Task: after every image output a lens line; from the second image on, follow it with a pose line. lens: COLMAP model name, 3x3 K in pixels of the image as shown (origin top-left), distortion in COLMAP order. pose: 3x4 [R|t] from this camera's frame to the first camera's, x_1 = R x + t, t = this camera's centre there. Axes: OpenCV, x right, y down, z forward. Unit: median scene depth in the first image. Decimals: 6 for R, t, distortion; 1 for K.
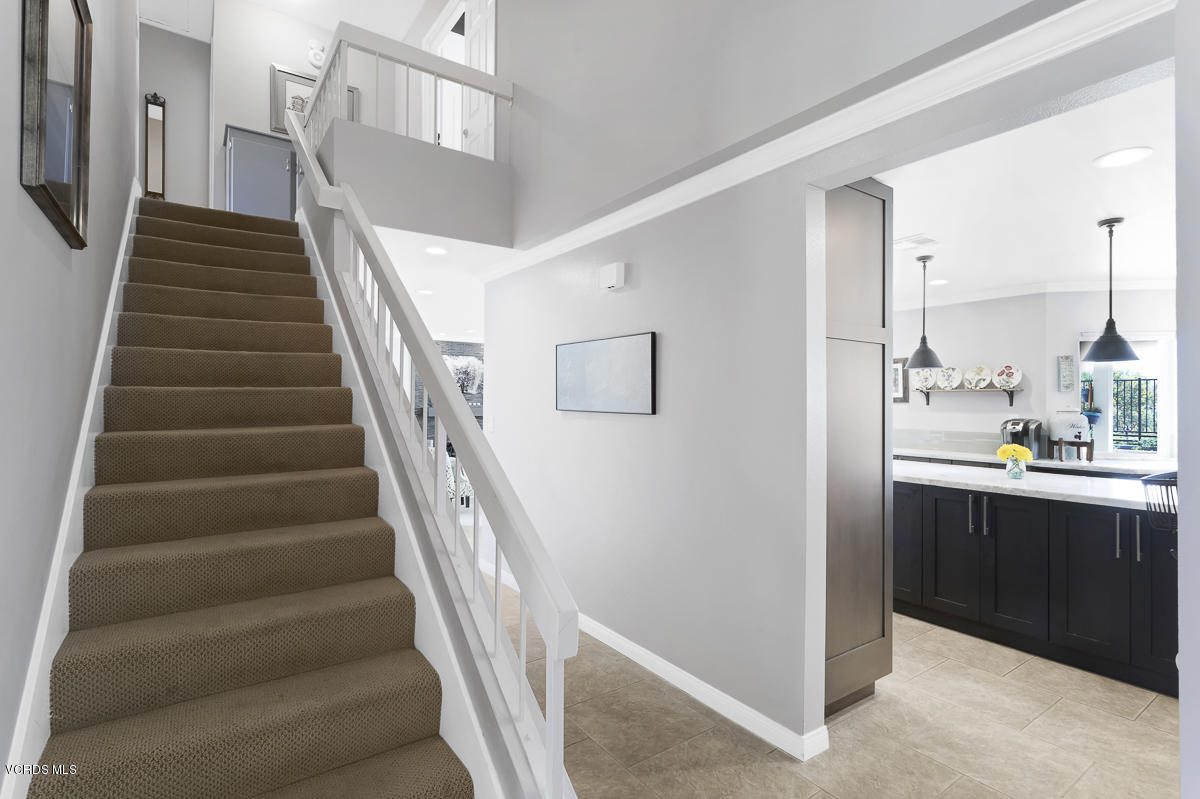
lens RADIAL K [[584.4, 0, 591.0], [0, 584.4, 398.2], [0, 0, 1]] dist [-0.002201, -0.002767]
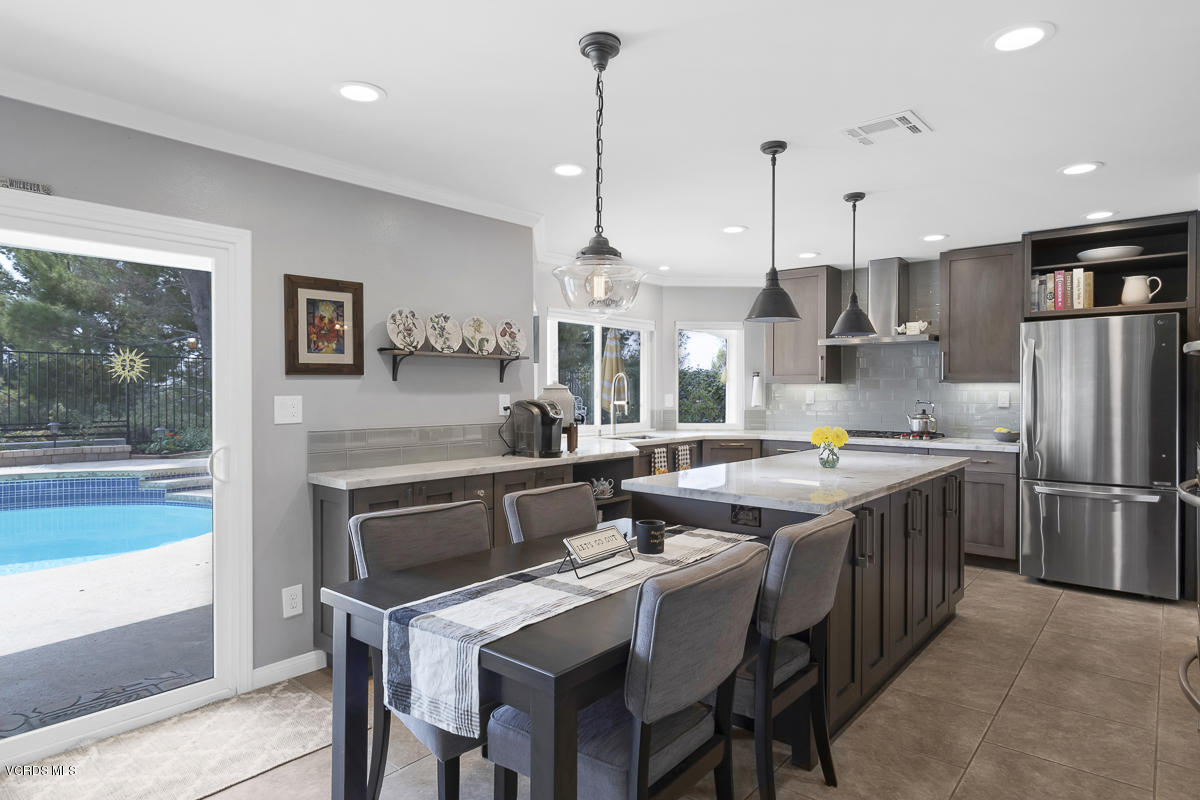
lens RADIAL K [[666.1, 0, 631.5], [0, 666.1, 389.6], [0, 0, 1]] dist [0.003655, 0.002237]
pose [[-0.291881, -0.007102, 0.956428, -0.066021], [-0.006586, 0.999964, 0.005415, 0.017664], [-0.956432, -0.004718, -0.291917, 1.115386]]
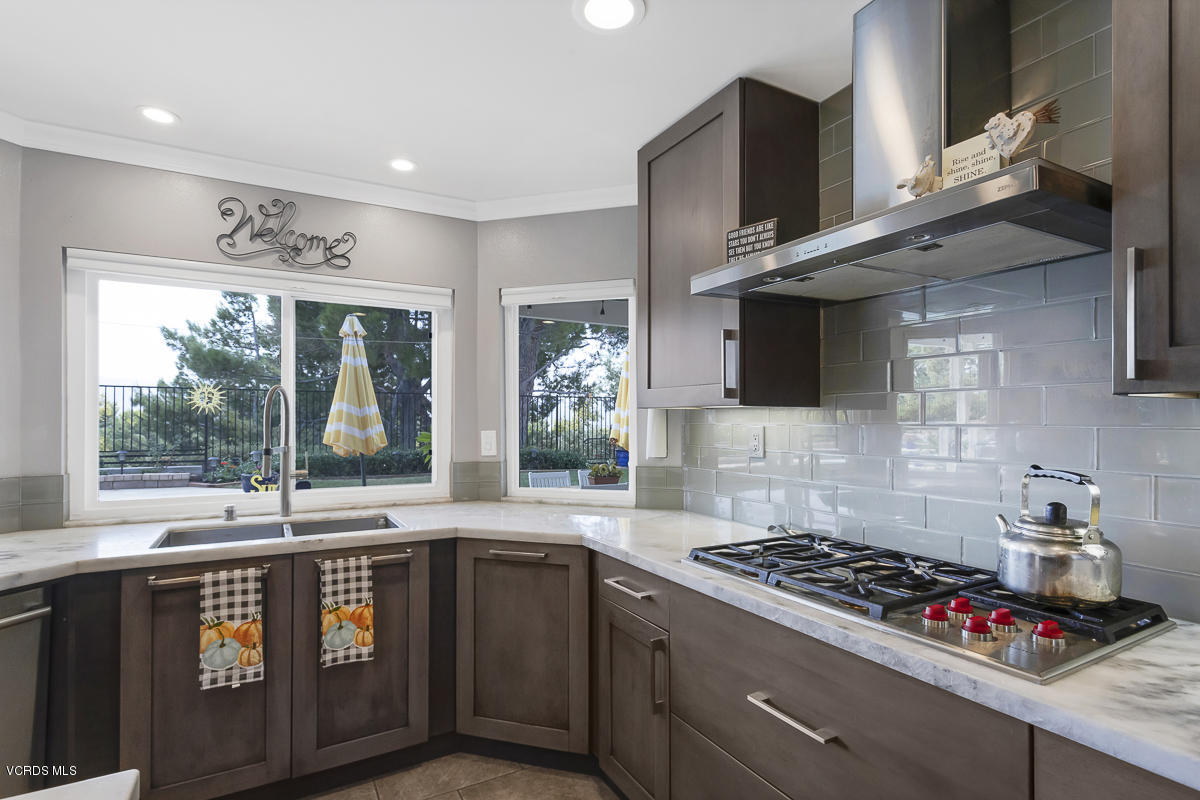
lens RADIAL K [[584.4, 0, 605.6], [0, 584.4, 423.3], [0, 0, 1]] dist [-0.002201, -0.002767]
pose [[0.082184, -0.012100, 0.996544, 0.596936], [-0.005138, 0.999908, 0.012565, 0.017887], [-0.996604, -0.006153, 0.082114, 0.488431]]
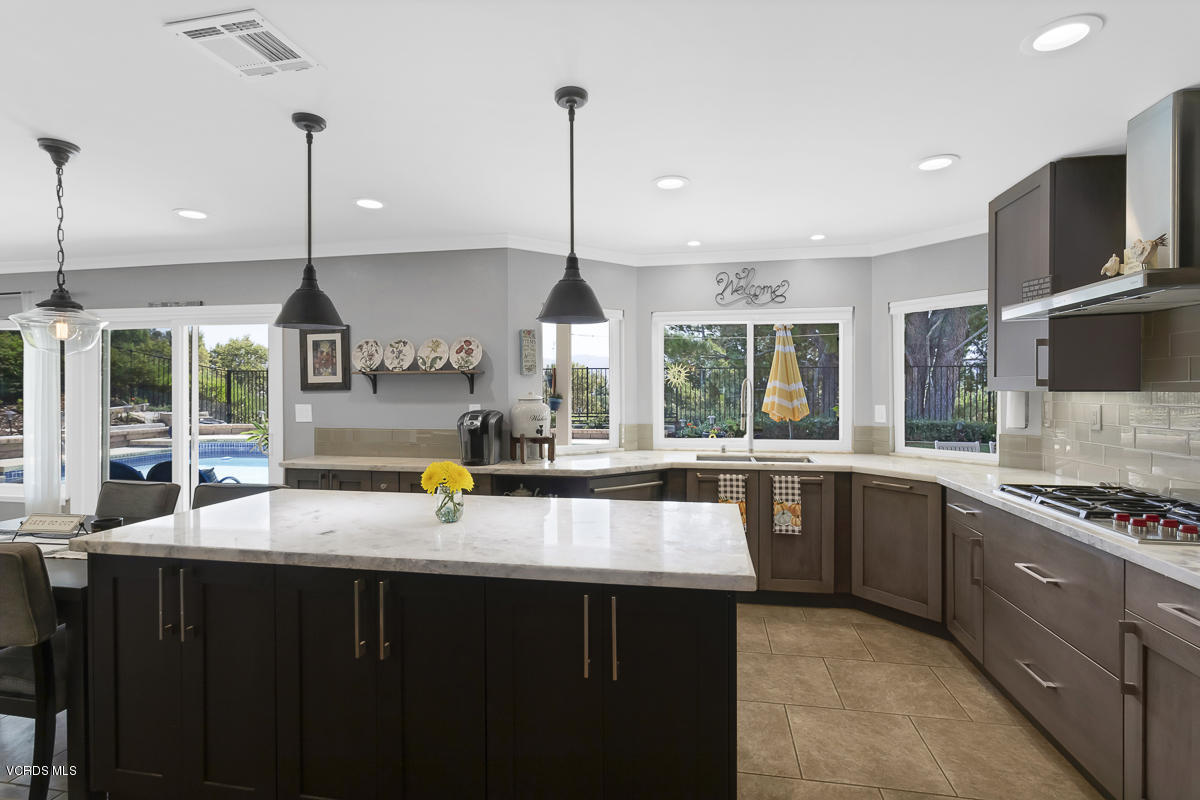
lens RADIAL K [[584.4, 0, 611.6], [0, 584.4, 389.9], [0, 0, 1]] dist [-0.002201, -0.002767]
pose [[0.694504, -0.009392, 0.719428, 0.308727], [0.004379, 0.999951, 0.008827, 0.002931], [-0.719476, -0.002980, 0.694511, 0.350995]]
